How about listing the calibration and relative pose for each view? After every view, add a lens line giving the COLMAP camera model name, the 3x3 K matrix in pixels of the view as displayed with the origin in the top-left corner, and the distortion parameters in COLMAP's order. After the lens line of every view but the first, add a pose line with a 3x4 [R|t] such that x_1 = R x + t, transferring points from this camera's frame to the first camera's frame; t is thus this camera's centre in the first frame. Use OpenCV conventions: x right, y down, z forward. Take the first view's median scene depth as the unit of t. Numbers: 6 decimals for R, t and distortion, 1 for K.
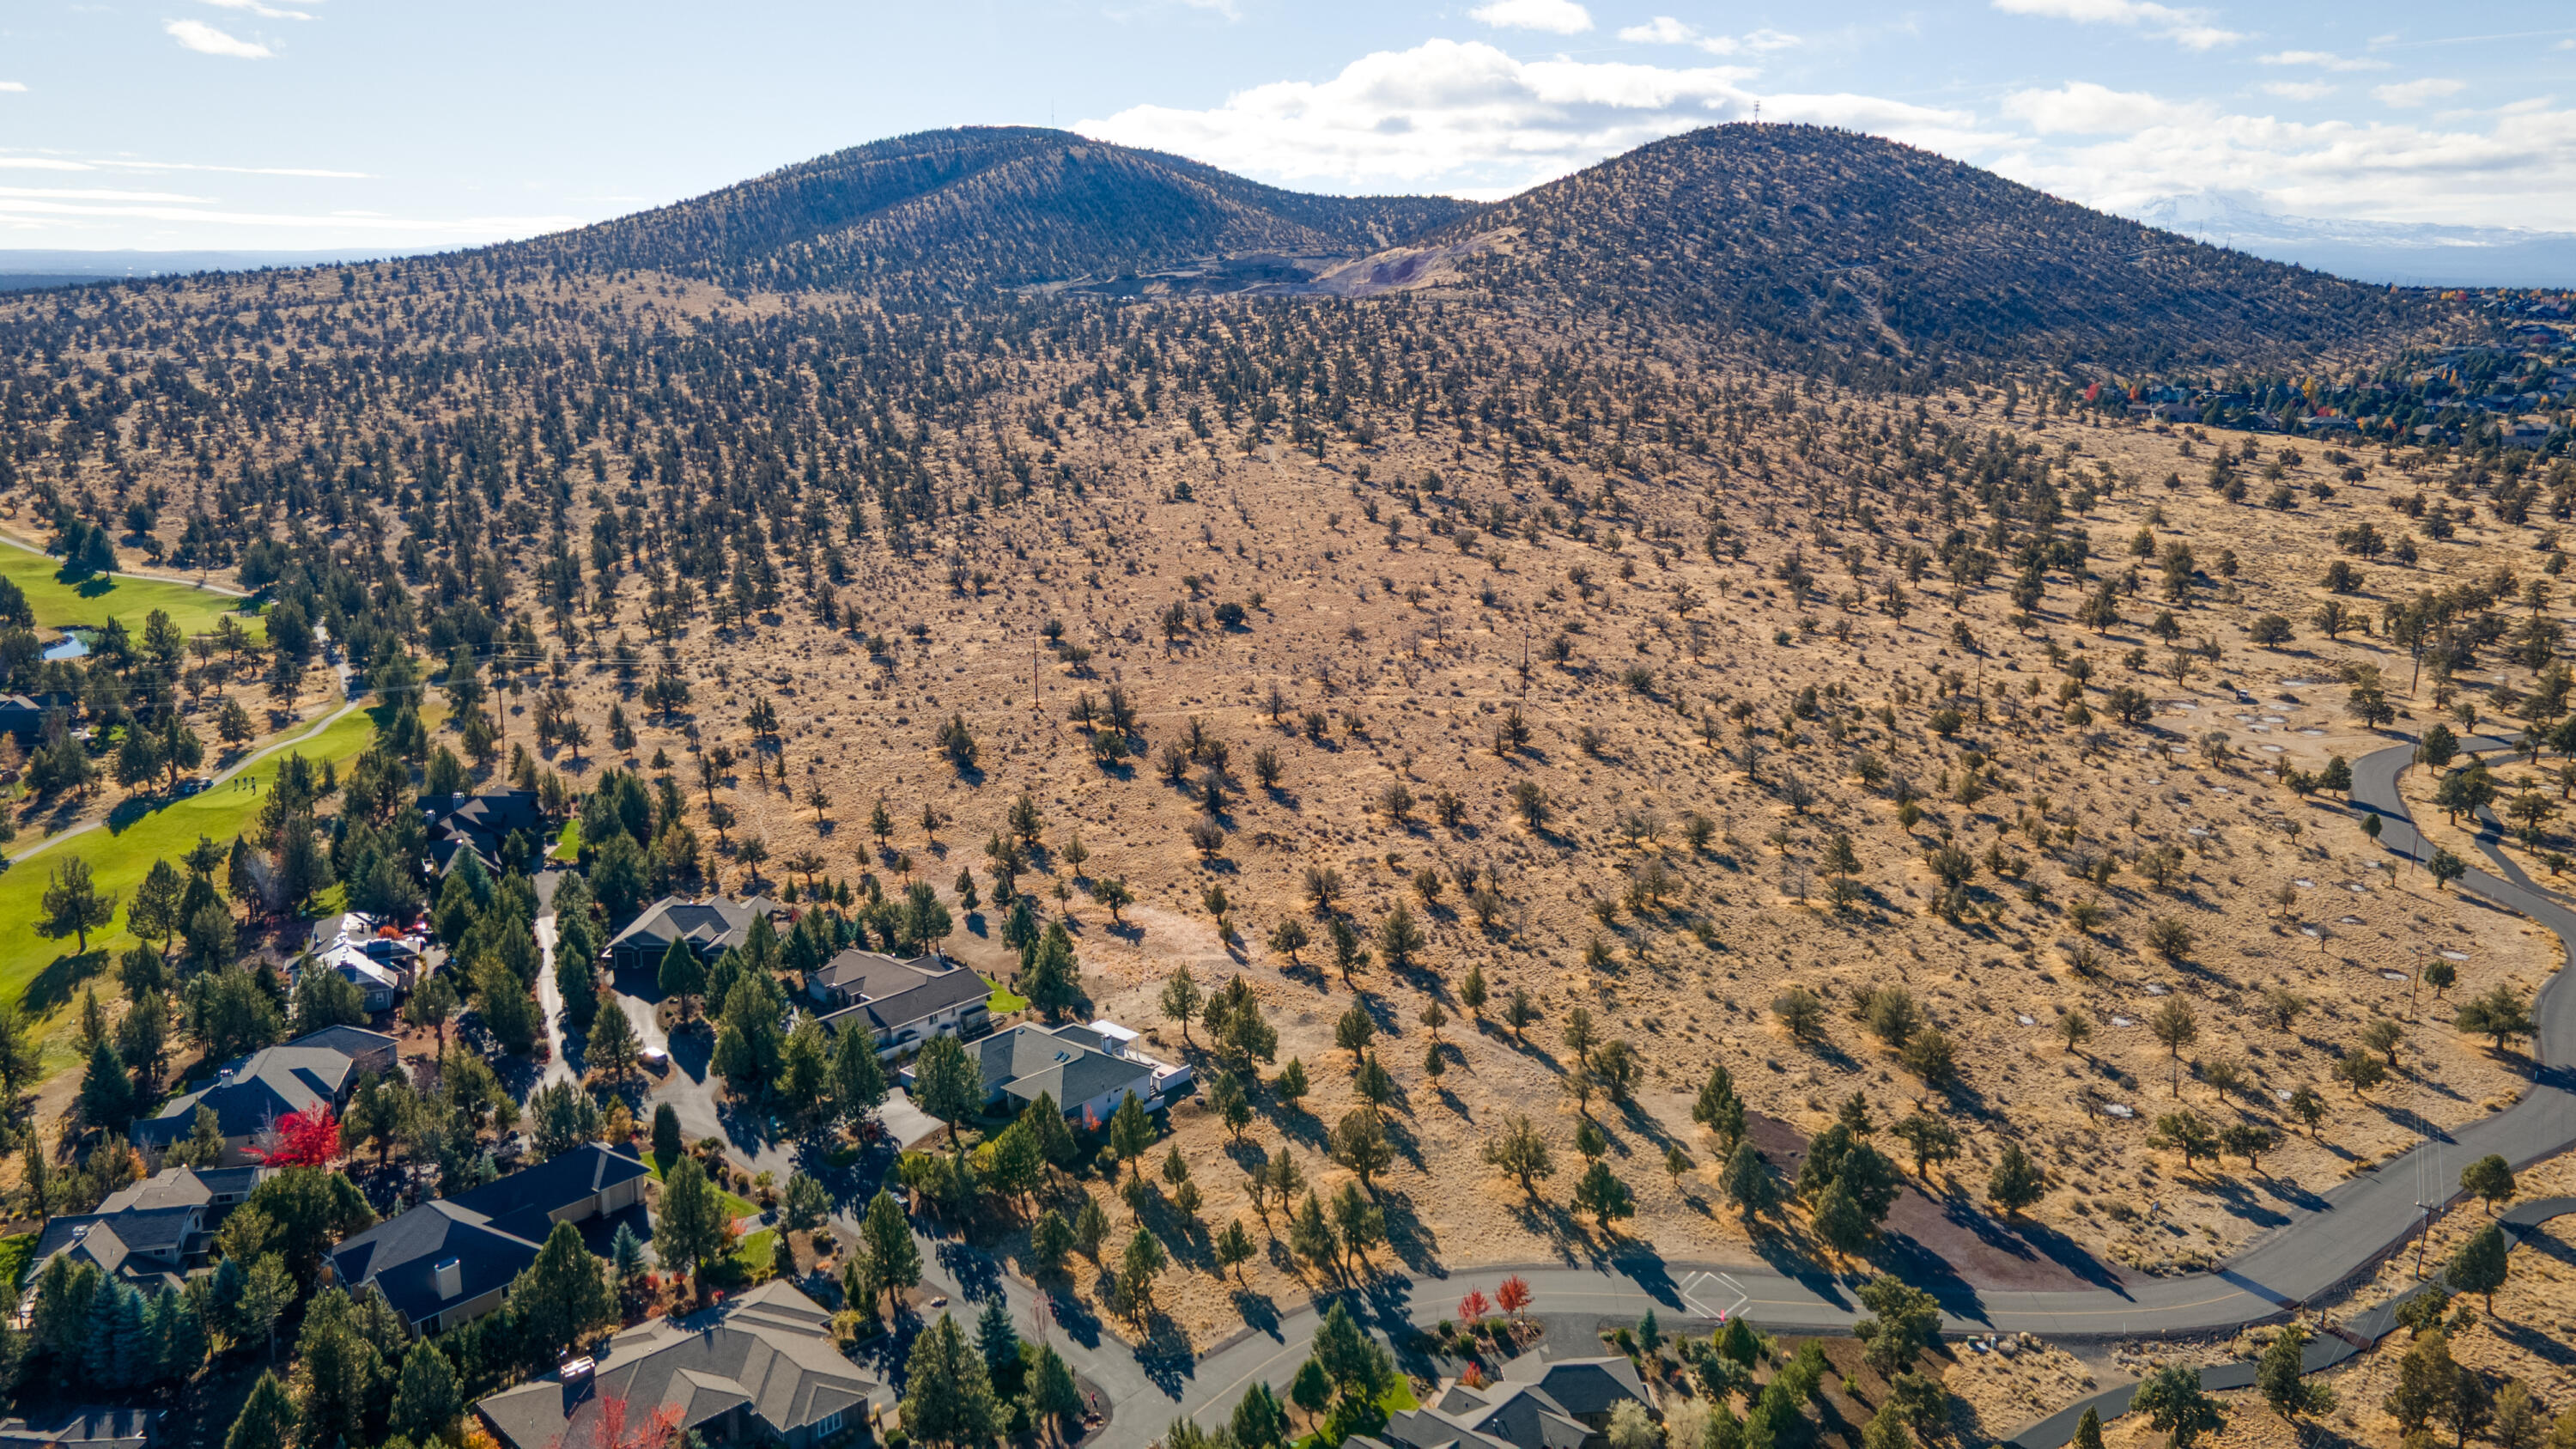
lens RADIAL K [[1868.3, 0, 1288.0], [0, 1868.3, 724.5], [0, 0, 1]] dist [0.041696, 0.000549]
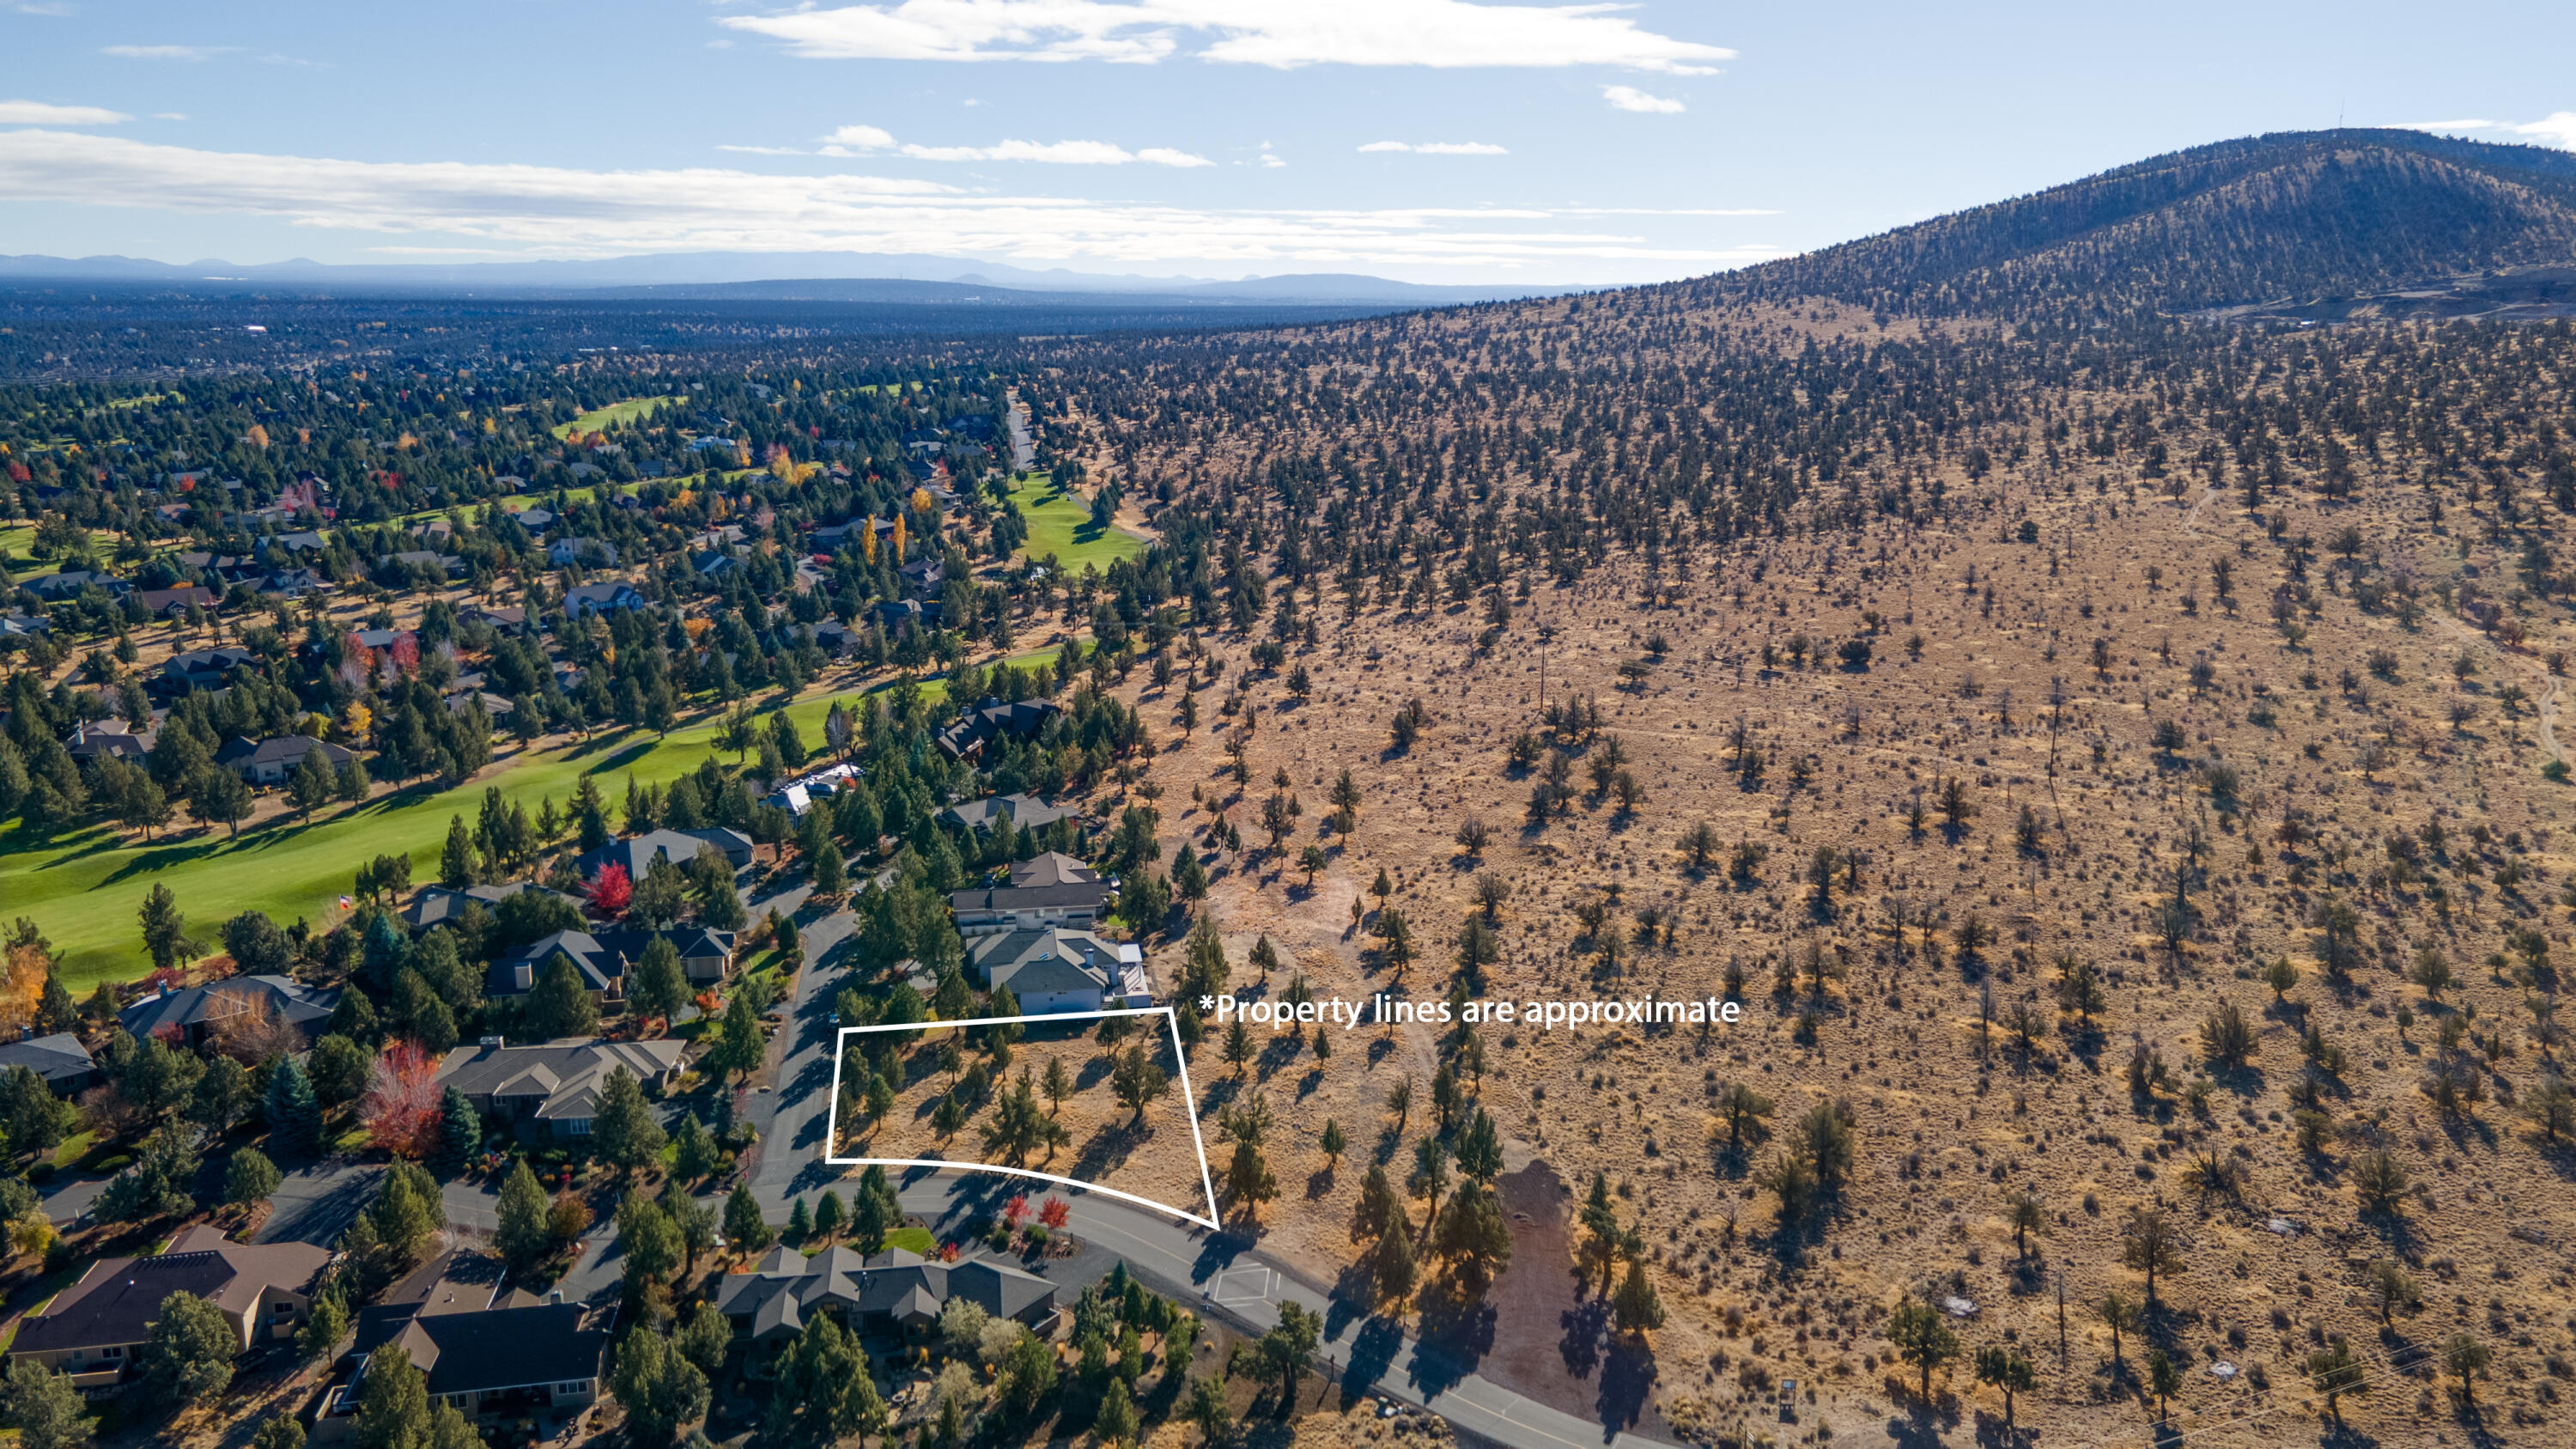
lens RADIAL K [[1868.3, 0, 1288.0], [0, 1868.3, 724.5], [0, 0, 1]] dist [0.041696, 0.000549]
pose [[0.778305, 0.141507, -0.611733, 0.484427], [-0.149743, 0.987993, 0.038027, -0.023752], [0.609770, 0.062006, 0.790149, 0.110622]]
